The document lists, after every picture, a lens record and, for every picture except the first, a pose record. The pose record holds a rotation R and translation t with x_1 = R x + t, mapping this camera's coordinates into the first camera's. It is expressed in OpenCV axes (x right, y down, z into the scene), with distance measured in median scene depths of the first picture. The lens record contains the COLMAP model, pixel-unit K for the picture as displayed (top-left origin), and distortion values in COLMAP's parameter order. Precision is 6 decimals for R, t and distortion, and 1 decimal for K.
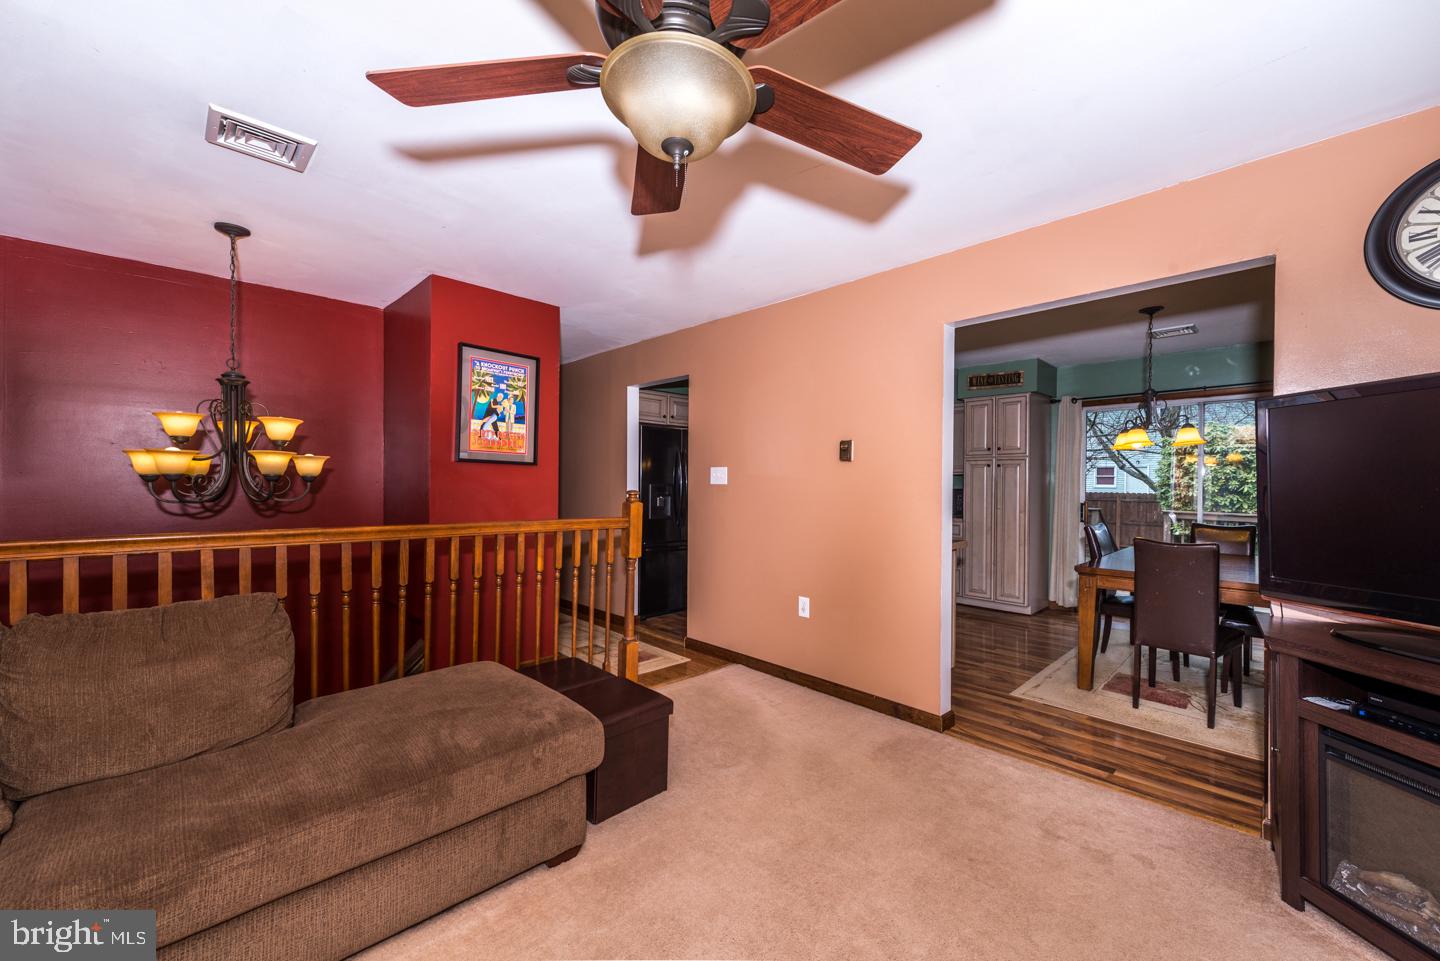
lens RADIAL K [[569.7, 0, 713.0], [0, 569.7, 486.4], [0, 0, 1]] dist [0.004488, 0.000008]
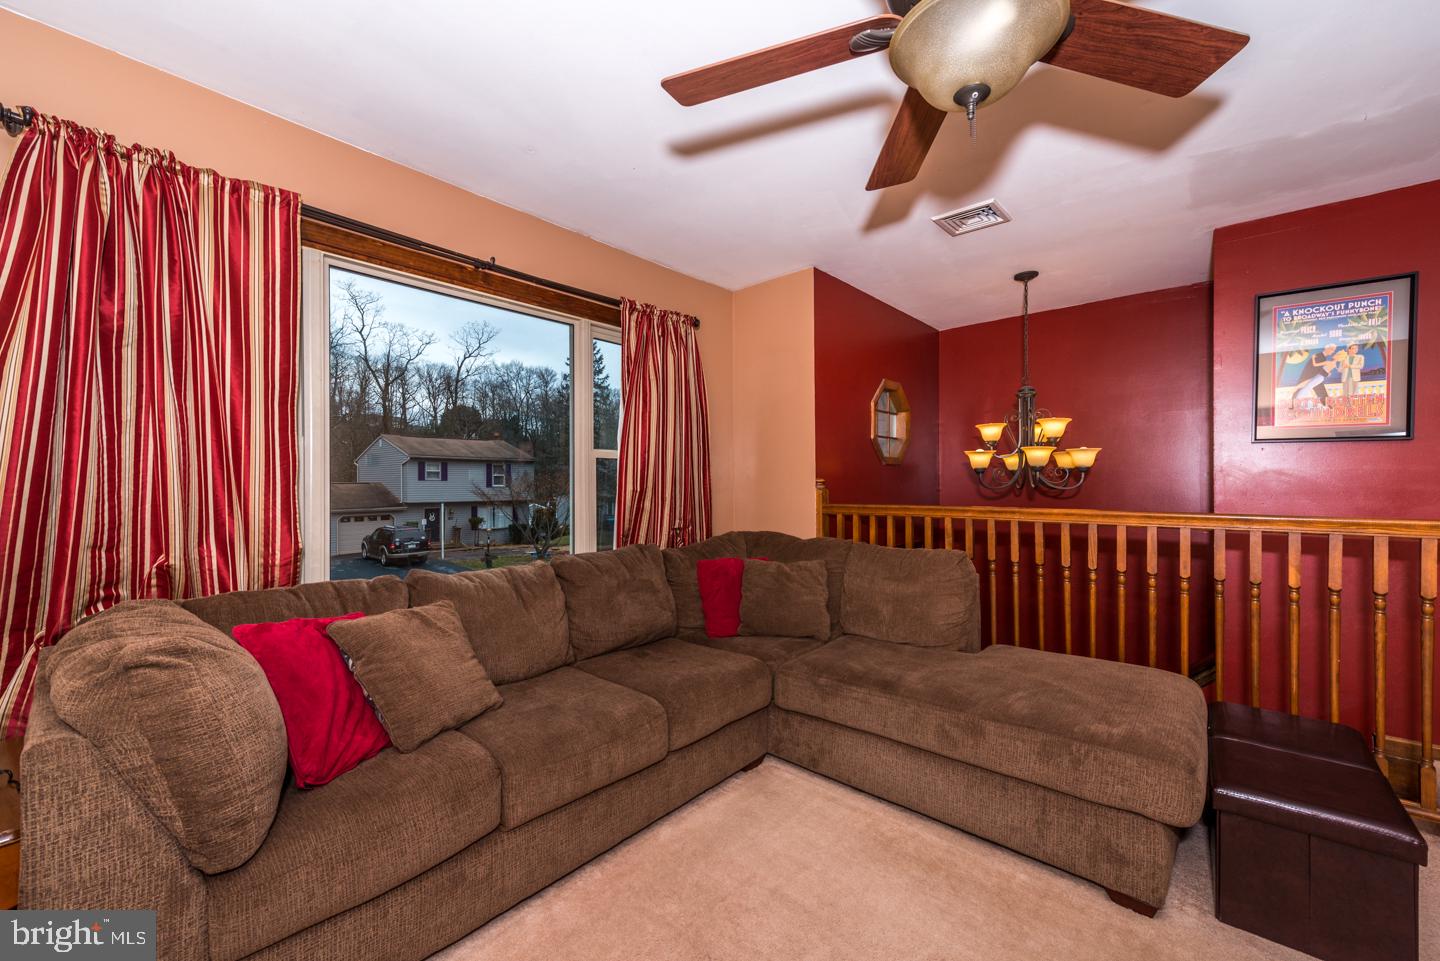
lens RADIAL K [[569.7, 0, 719.1], [0, 569.7, 482.7], [0, 0, 1]] dist [0.004488, 0.000008]
pose [[0.070881, -0.010504, -0.997429, 0.465018], [-0.002621, 0.999939, -0.010717, 0.034606], [0.997481, 0.003374, 0.070849, 0.284918]]
